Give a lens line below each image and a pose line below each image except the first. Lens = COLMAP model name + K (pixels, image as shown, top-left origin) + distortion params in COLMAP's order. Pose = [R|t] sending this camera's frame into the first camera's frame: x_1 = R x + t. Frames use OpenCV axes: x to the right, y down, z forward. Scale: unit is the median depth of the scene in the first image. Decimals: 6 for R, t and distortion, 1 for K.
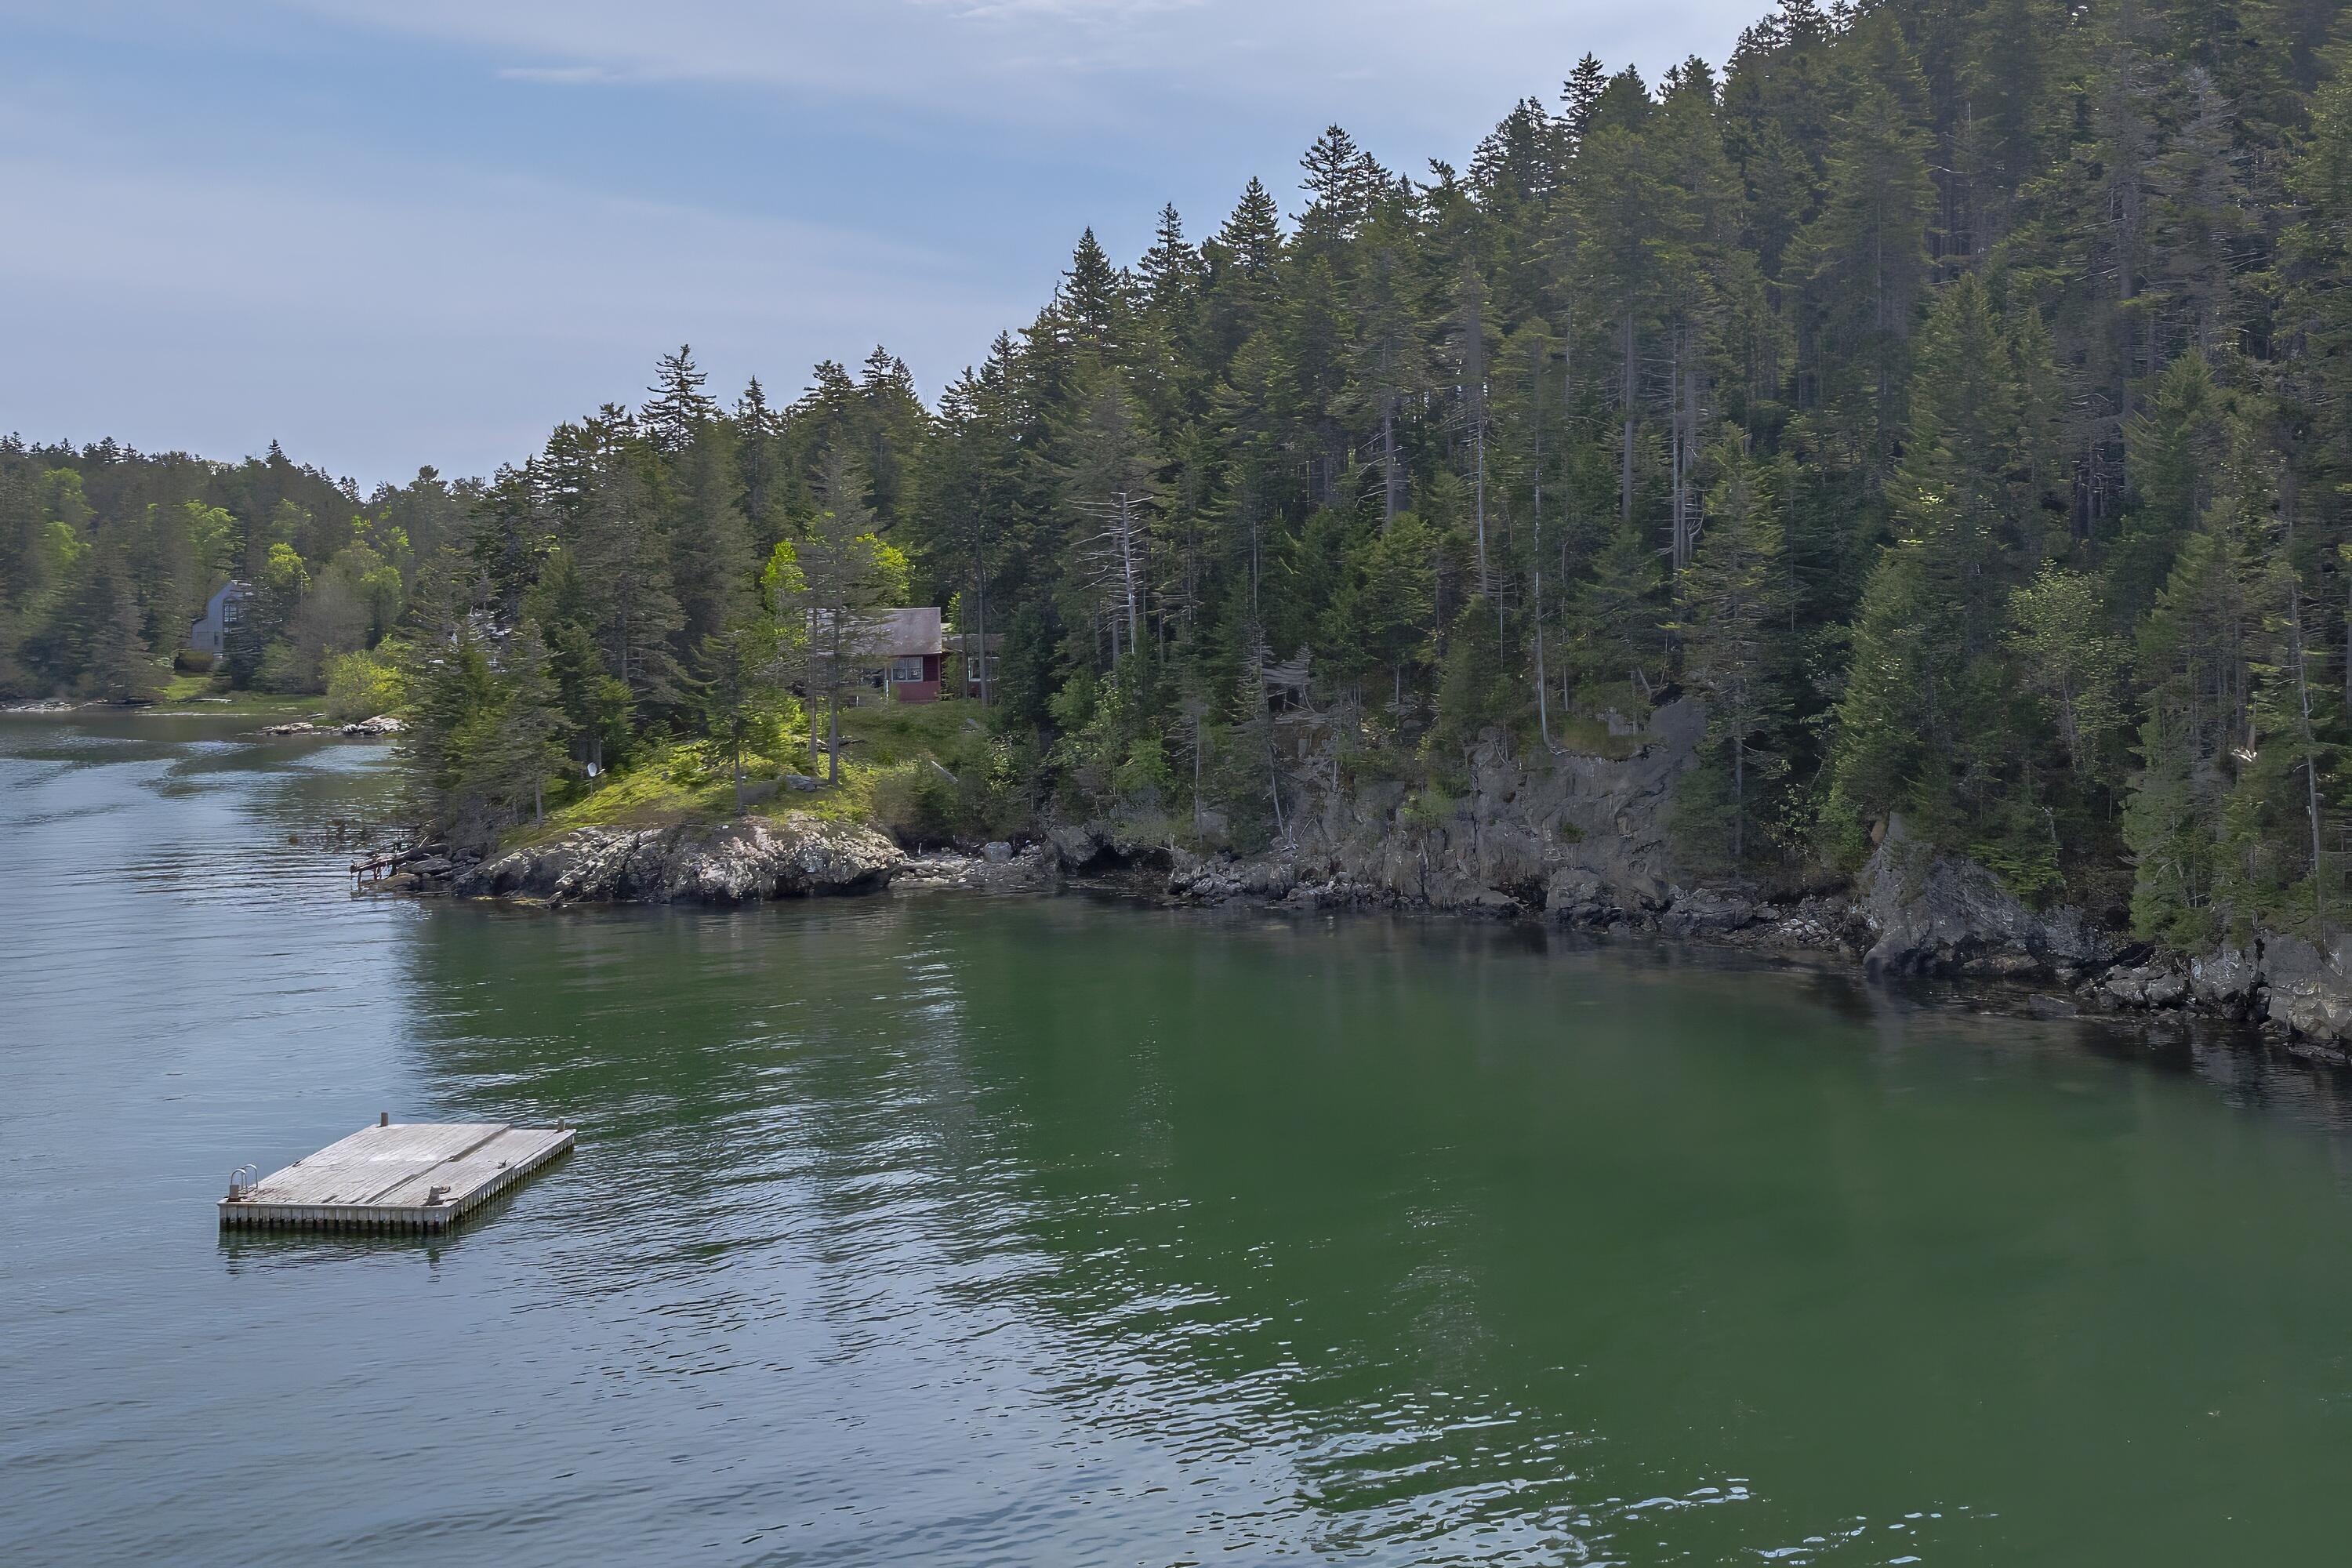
lens RADIAL K [[1584.9, 0, 1176.0], [0, 1584.9, 784.0], [0, 0, 1]] dist [-0.008420, 0.000246]
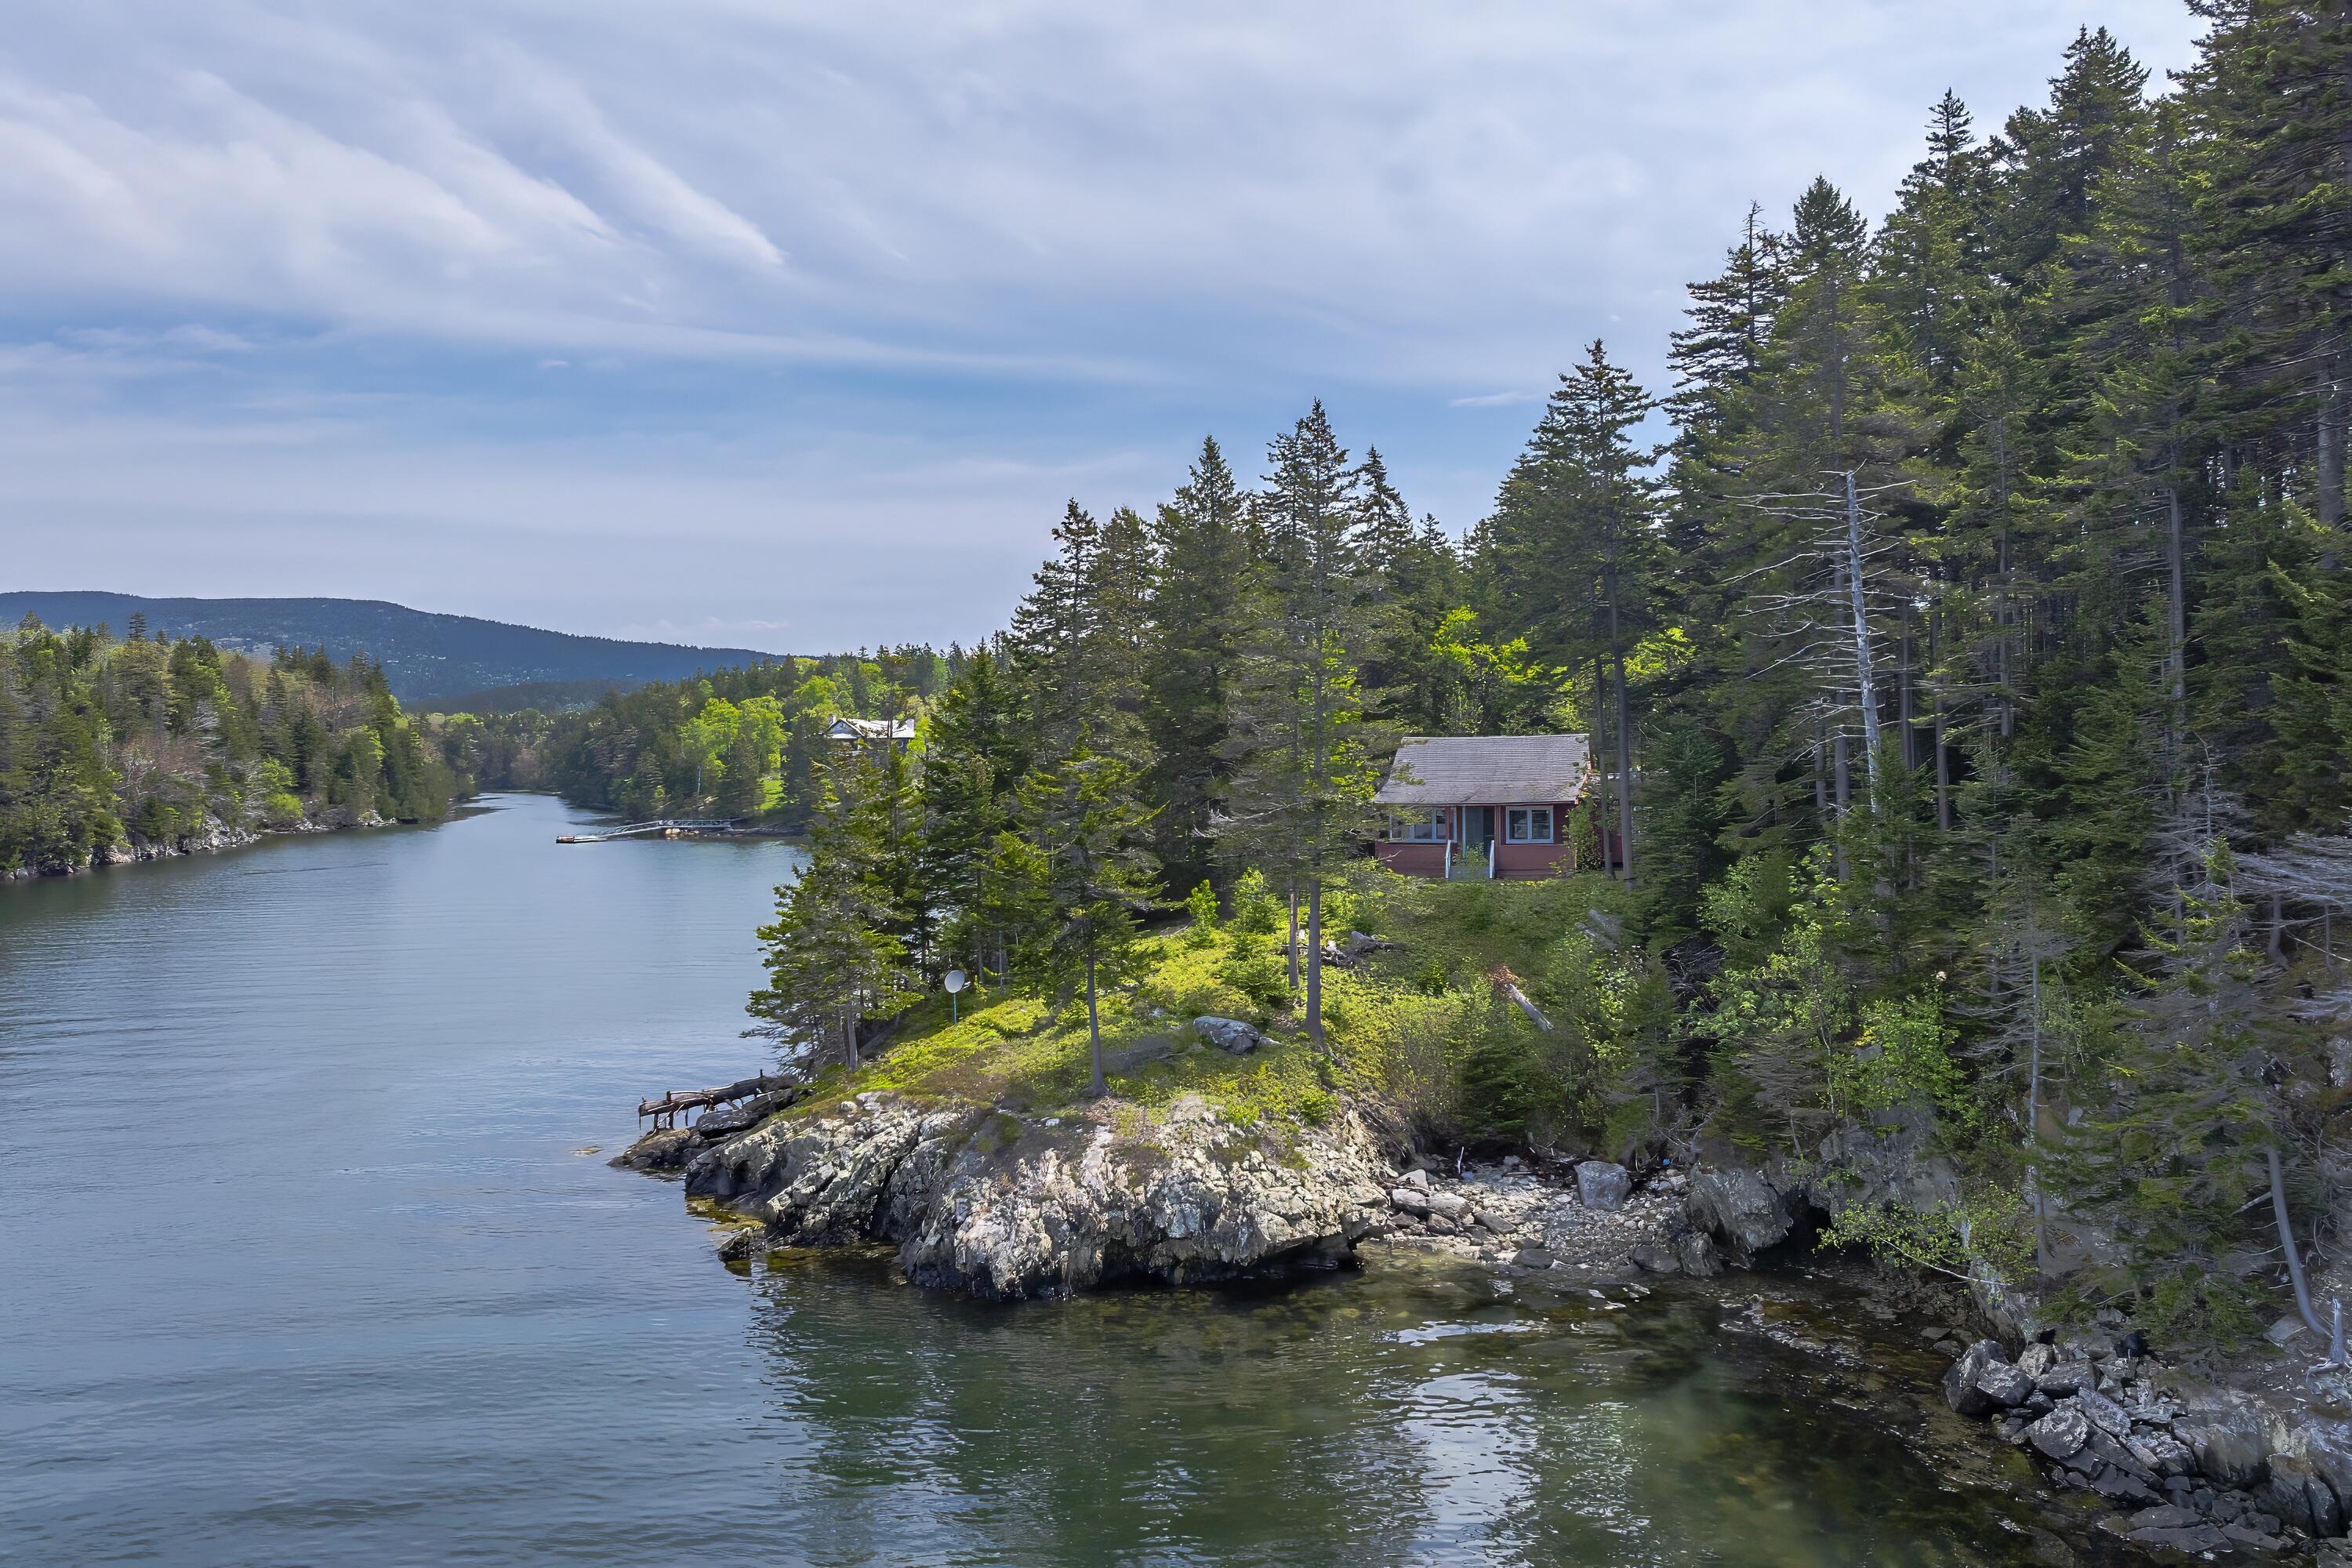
lens RADIAL K [[1690.0, 0, 1179.4], [0, 1690.0, 722.5], [0, 0, 1]] dist [-0.017801, -0.000246]
pose [[0.905520, -0.011558, -0.424146, -0.001158], [-0.042258, 0.992202, -0.117256, -0.040509], [0.422194, 0.124101, 0.897971, 0.468675]]
